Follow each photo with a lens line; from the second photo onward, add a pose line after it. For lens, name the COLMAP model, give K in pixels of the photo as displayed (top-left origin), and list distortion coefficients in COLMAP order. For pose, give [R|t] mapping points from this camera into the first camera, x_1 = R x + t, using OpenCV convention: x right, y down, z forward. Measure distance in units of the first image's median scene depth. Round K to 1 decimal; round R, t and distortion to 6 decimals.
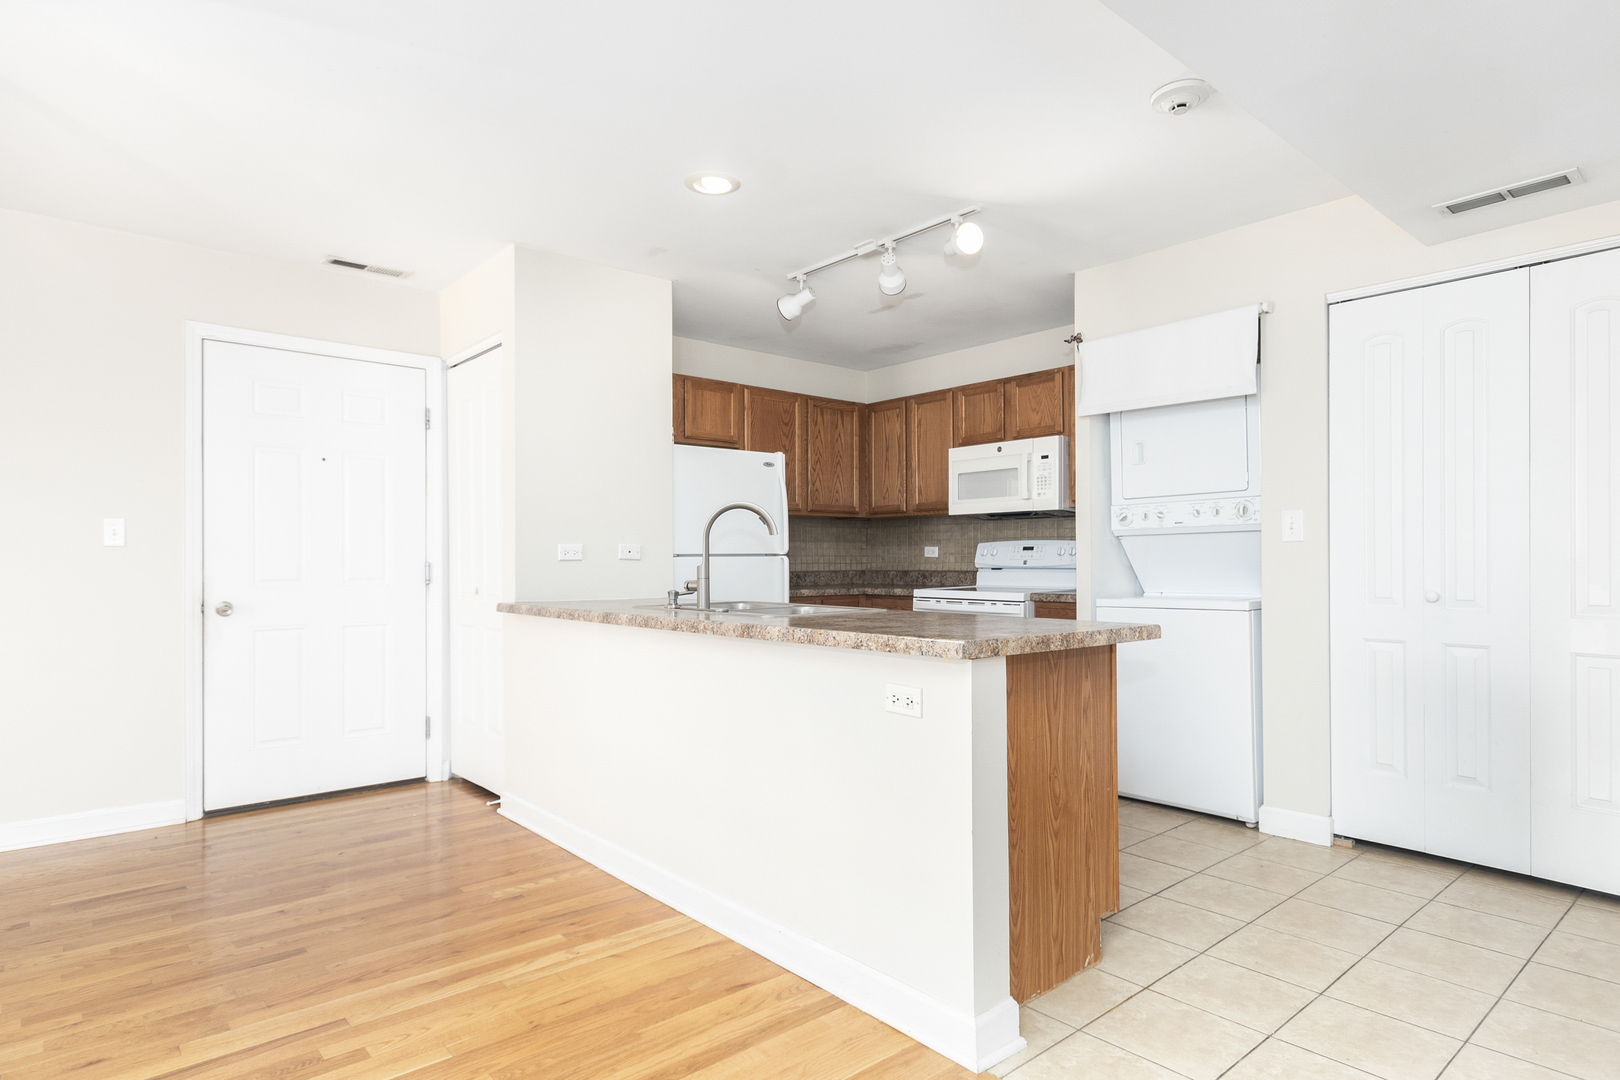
lens RADIAL K [[895.4, 0, 815.5], [0, 895.4, 554.4], [0, 0, 1]] dist [0.002904, -0.000199]
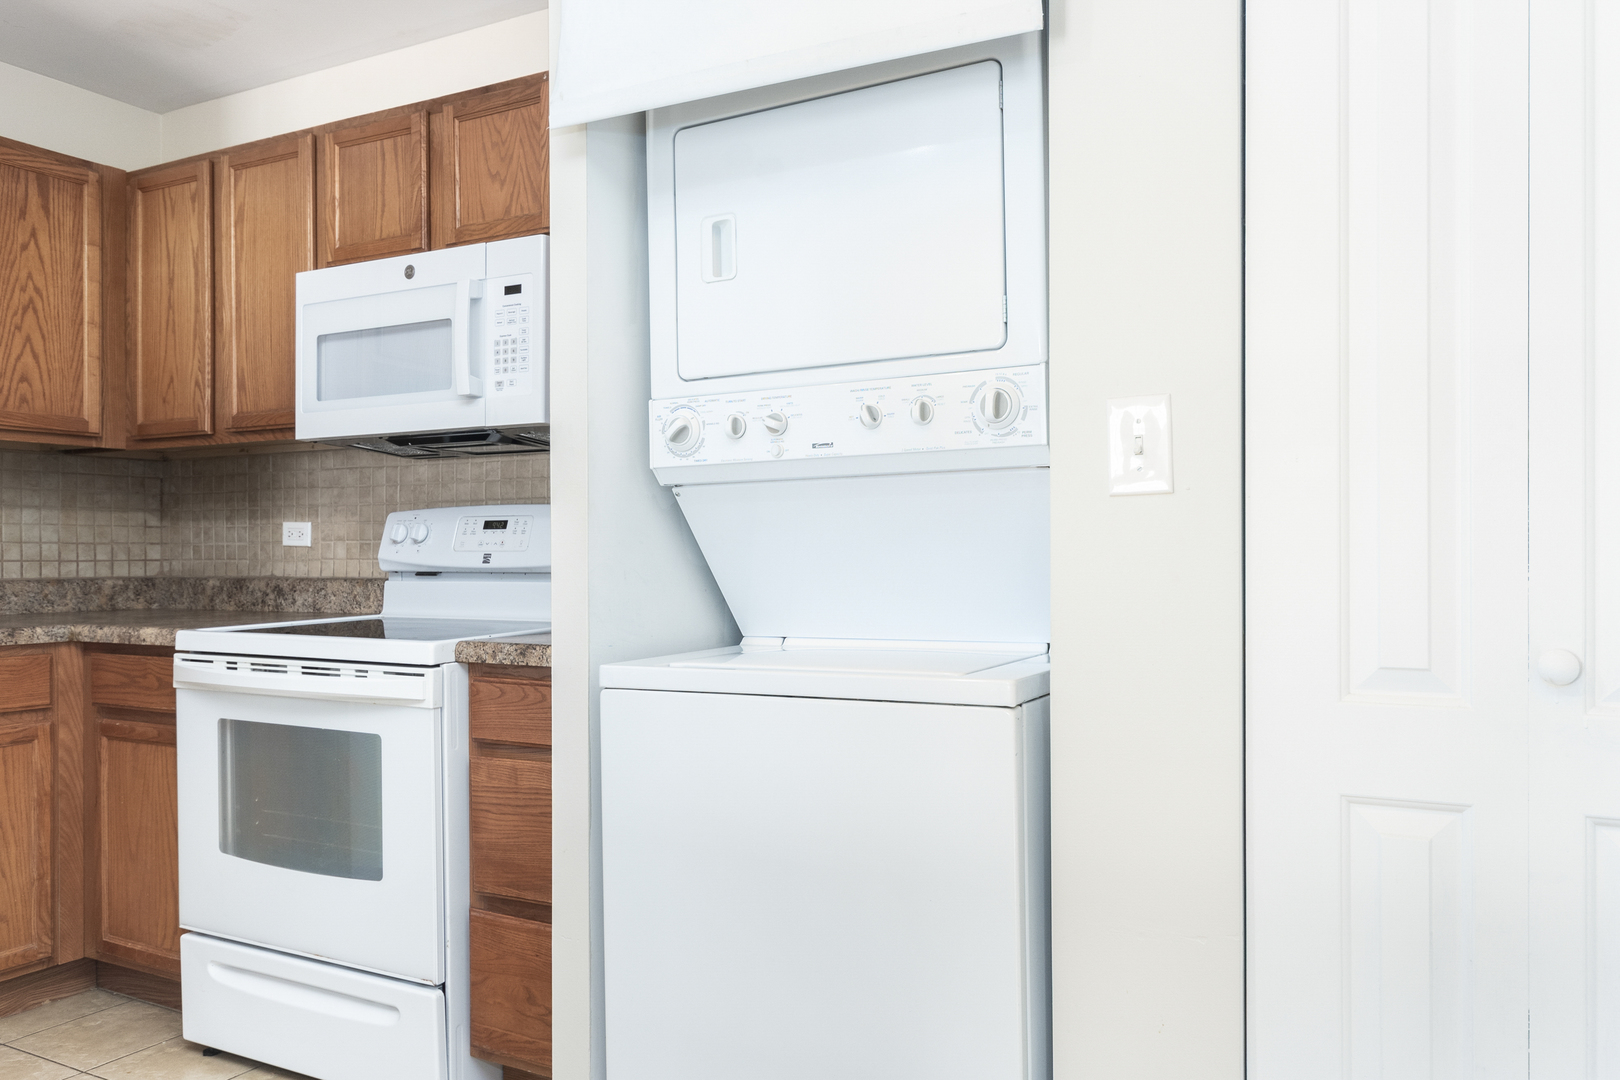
lens RADIAL K [[1229.0, 0, 805.1], [0, 1229.0, 536.9], [0, 0, 1]] dist [-0.088560, -0.002802]
pose [[0.939171, 0.004367, 0.343423, 0.176489], [-0.001453, 0.999961, -0.008741, 0.003598], [-0.343448, 0.007710, 0.939140, 0.415952]]
